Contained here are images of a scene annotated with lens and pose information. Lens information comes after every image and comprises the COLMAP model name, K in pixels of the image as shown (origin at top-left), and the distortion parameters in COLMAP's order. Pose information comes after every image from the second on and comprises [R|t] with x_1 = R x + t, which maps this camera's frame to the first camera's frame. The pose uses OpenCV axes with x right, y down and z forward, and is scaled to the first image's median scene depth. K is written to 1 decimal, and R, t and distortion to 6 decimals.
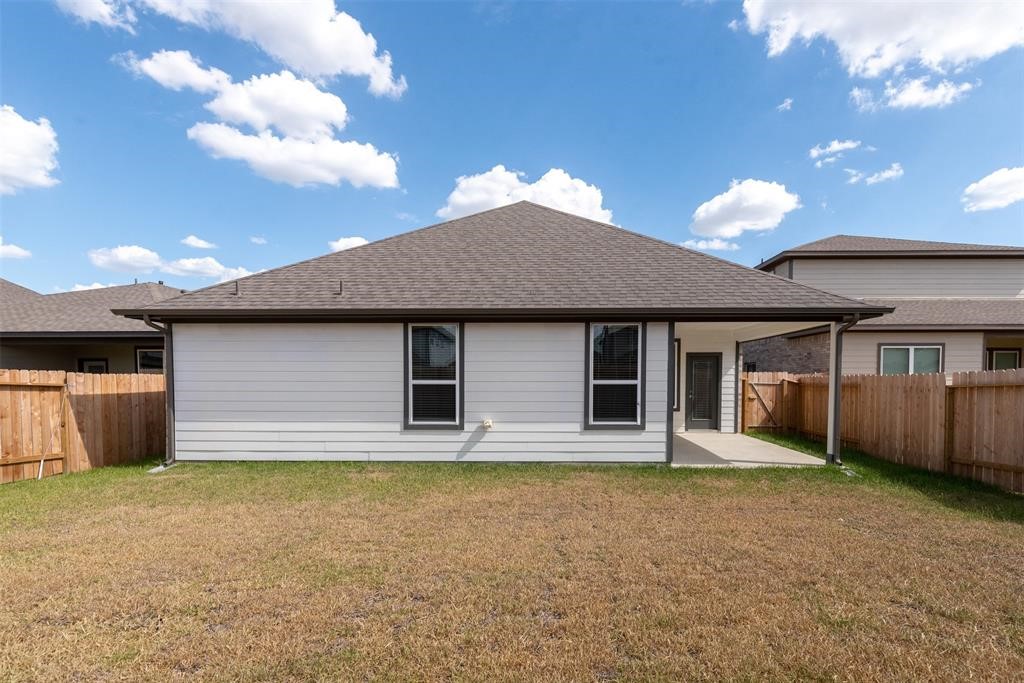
lens RADIAL K [[453.8, 0, 512.0], [0, 453.8, 400.8], [0, 0, 1]] dist [0.001412, -0.000394]
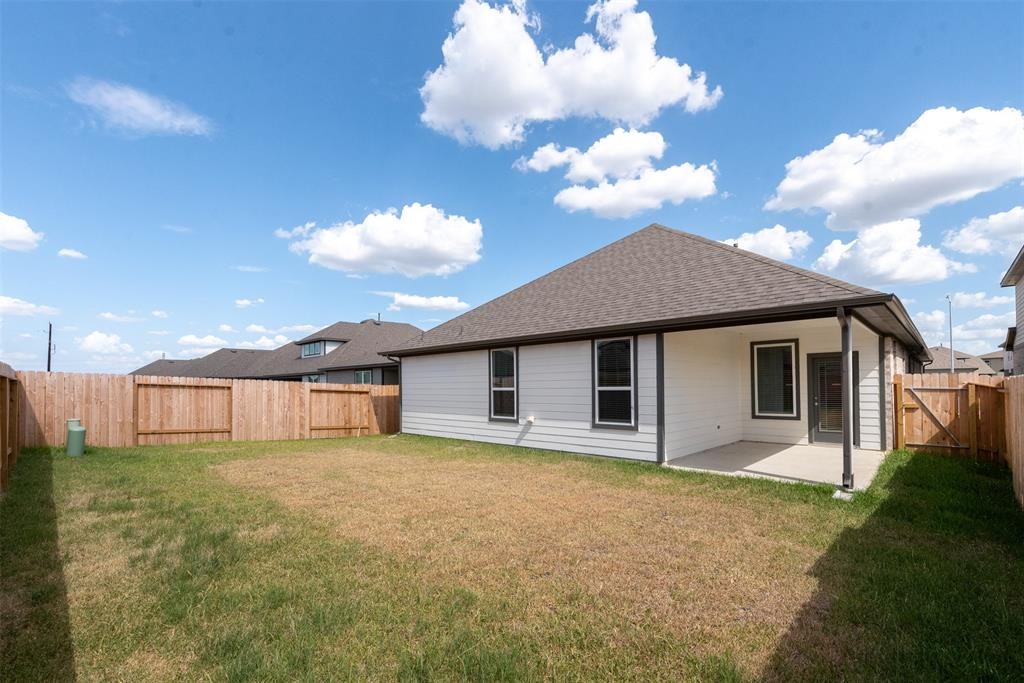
lens RADIAL K [[436.5, 0, 512.2], [0, 436.5, 380.3], [0, 0, 1]] dist [-0.000397, 0.000208]
pose [[0.747133, -0.016827, -0.664461, 0.710505], [-0.022000, 0.998506, -0.050024, -0.000129], [0.664310, 0.051993, 0.745646, -0.013553]]
